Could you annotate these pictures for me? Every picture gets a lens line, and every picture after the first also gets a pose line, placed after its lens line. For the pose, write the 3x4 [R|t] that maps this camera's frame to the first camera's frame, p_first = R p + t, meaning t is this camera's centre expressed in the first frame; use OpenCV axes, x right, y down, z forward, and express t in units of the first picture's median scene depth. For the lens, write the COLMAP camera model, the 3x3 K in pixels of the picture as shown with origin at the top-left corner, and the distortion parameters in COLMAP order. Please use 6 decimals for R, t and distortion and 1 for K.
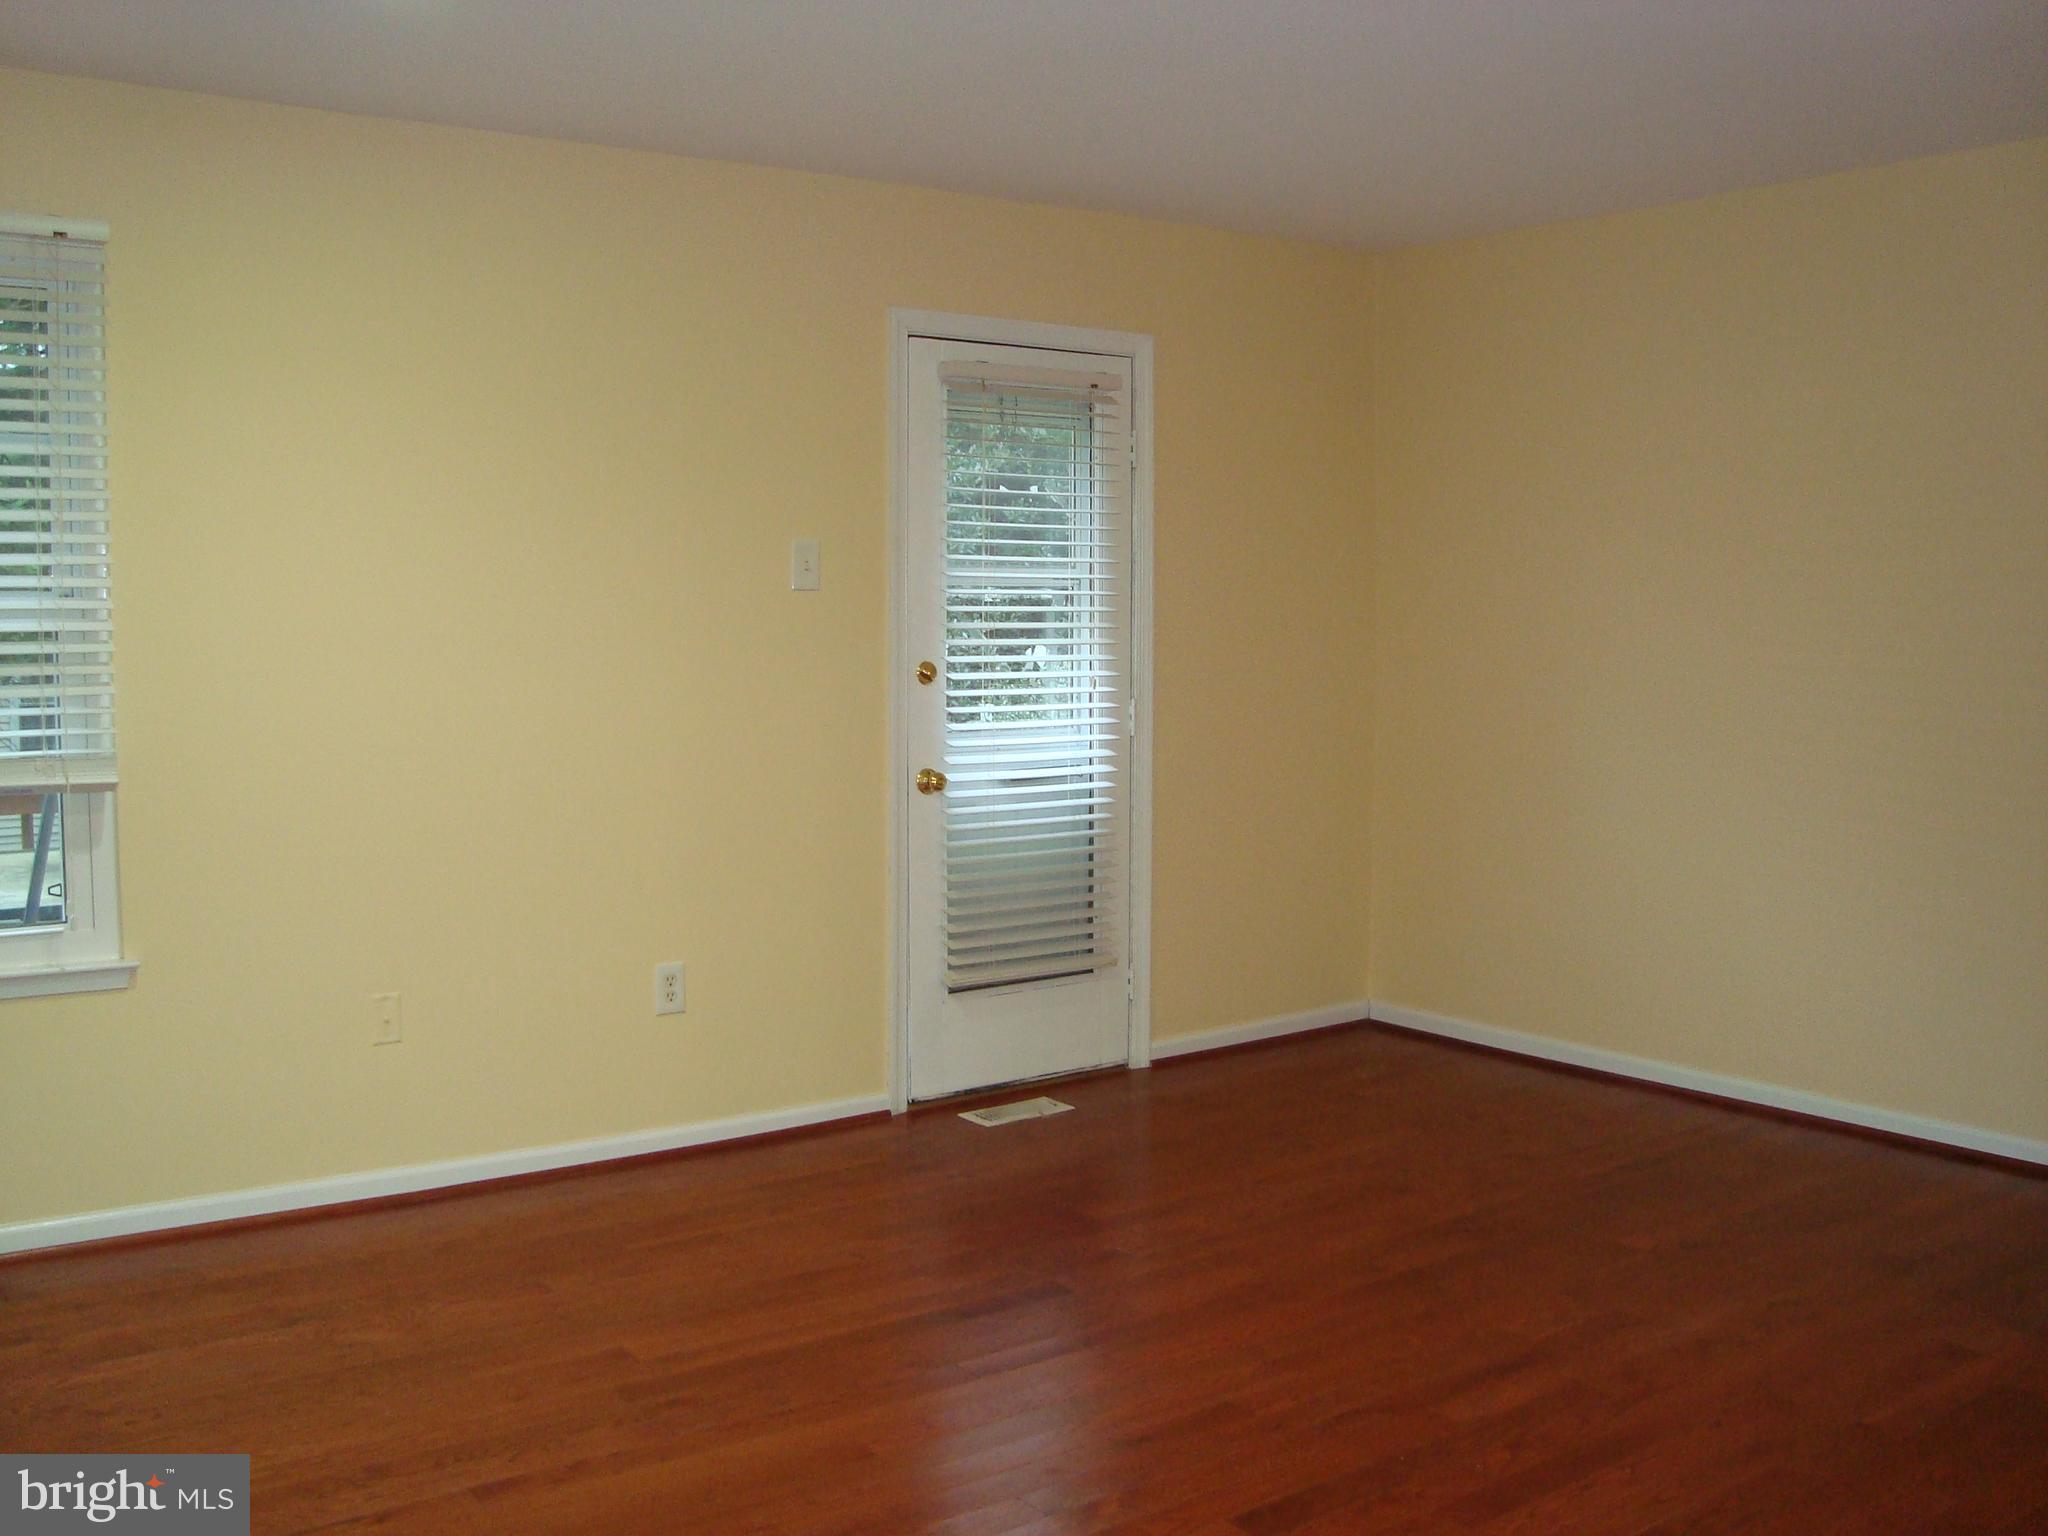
lens RADIAL K [[1953.9, 0, 1023.3], [0, 1953.9, 730.6], [0, 0, 1]] dist [-0.154067, 0.130716]
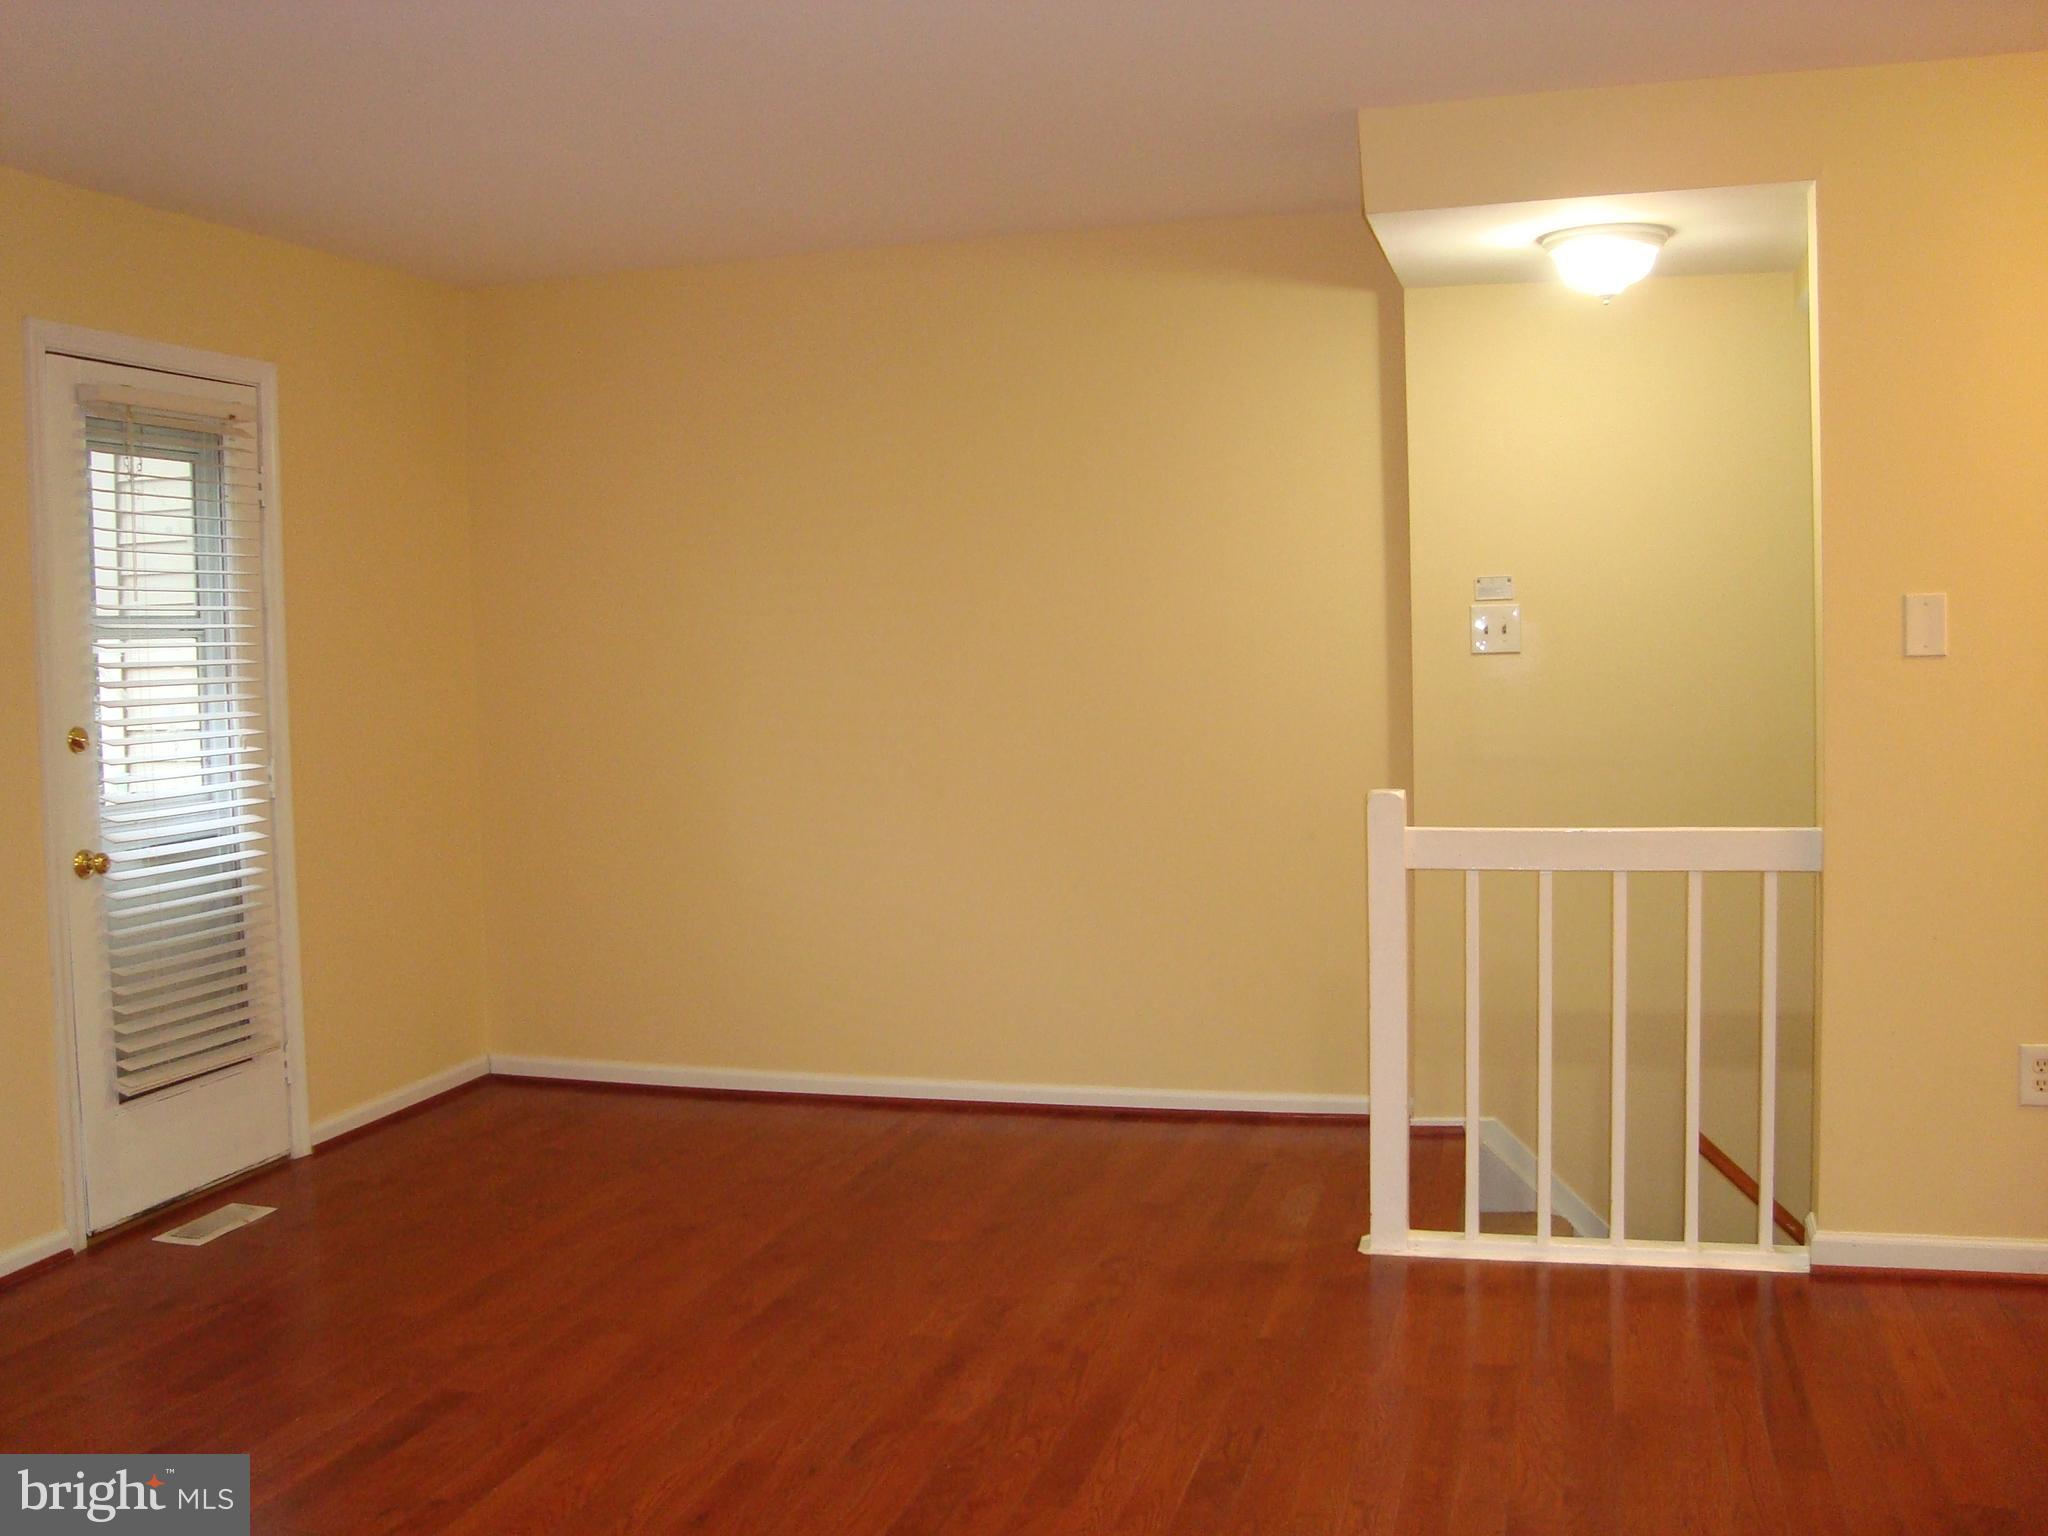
lens RADIAL K [[1965.4, 0, 1007.7], [0, 1965.4, 756.4], [0, 0, 1]] dist [-0.222278, 0.268271]
pose [[0.798422, -0.050887, 0.599944, -0.211100], [0.054681, 0.998433, 0.011916, -0.009143], [-0.599610, 0.023292, 0.799953, 0.073075]]
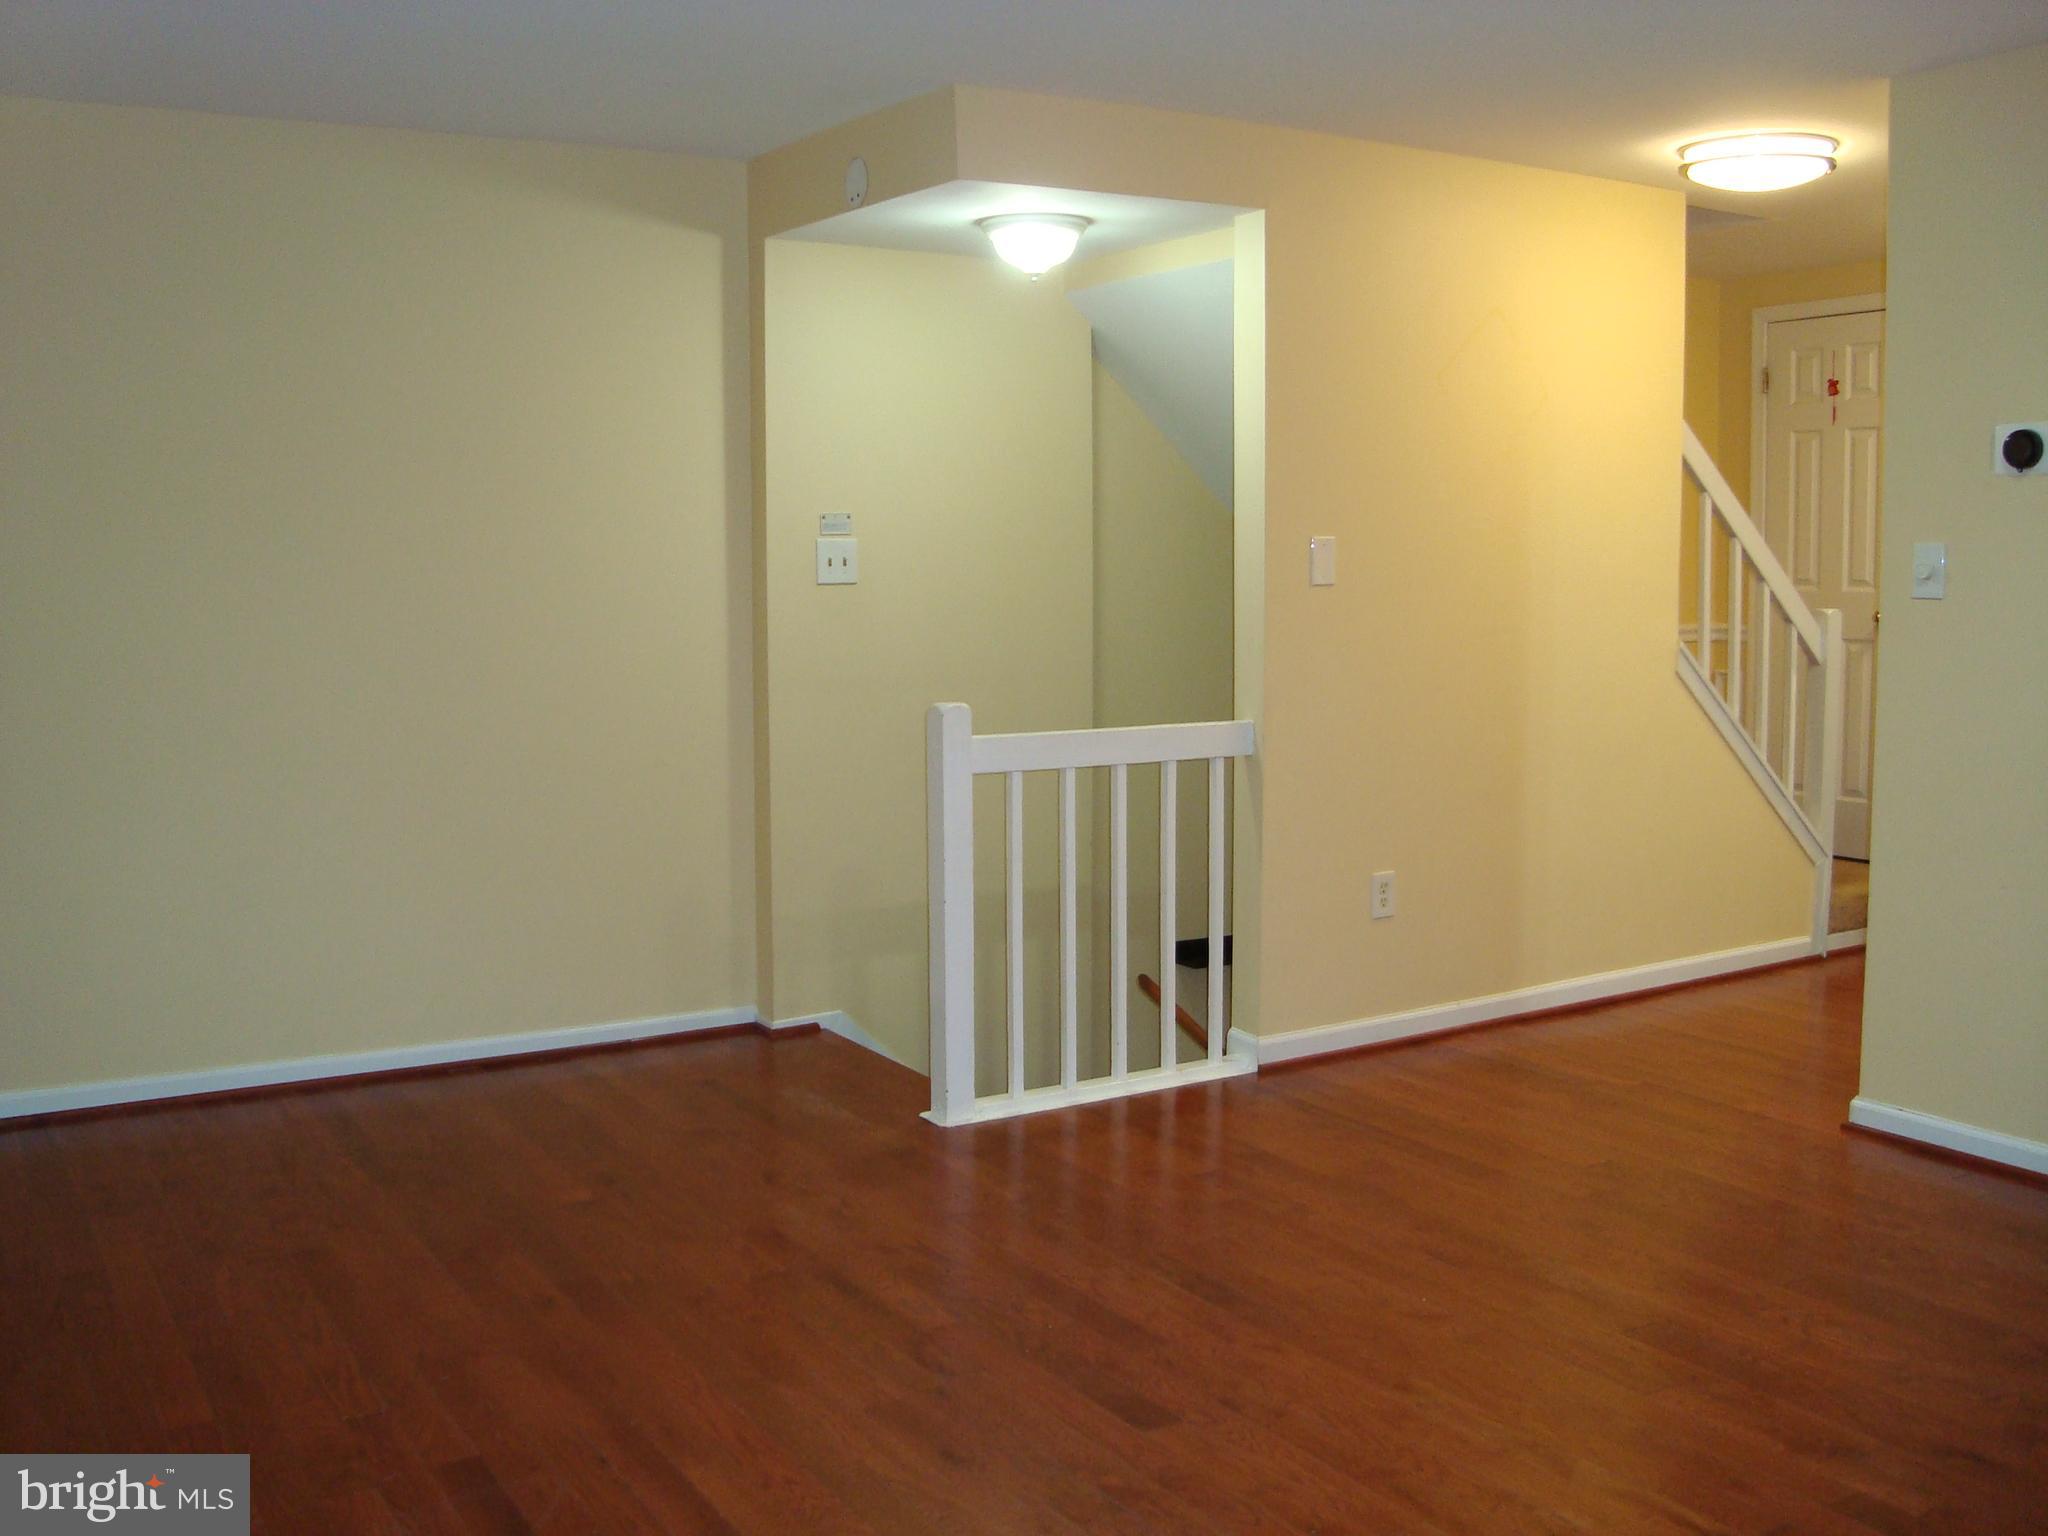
lens RADIAL K [[1965.4, 0, 1007.7], [0, 1965.4, 756.4], [0, 0, 1]] dist [-0.222278, 0.268271]
pose [[0.088759, -0.092108, 0.991785, -0.473381], [0.060737, 0.994363, 0.086911, -0.028097], [-0.994200, 0.052524, 0.093853, 0.487607]]
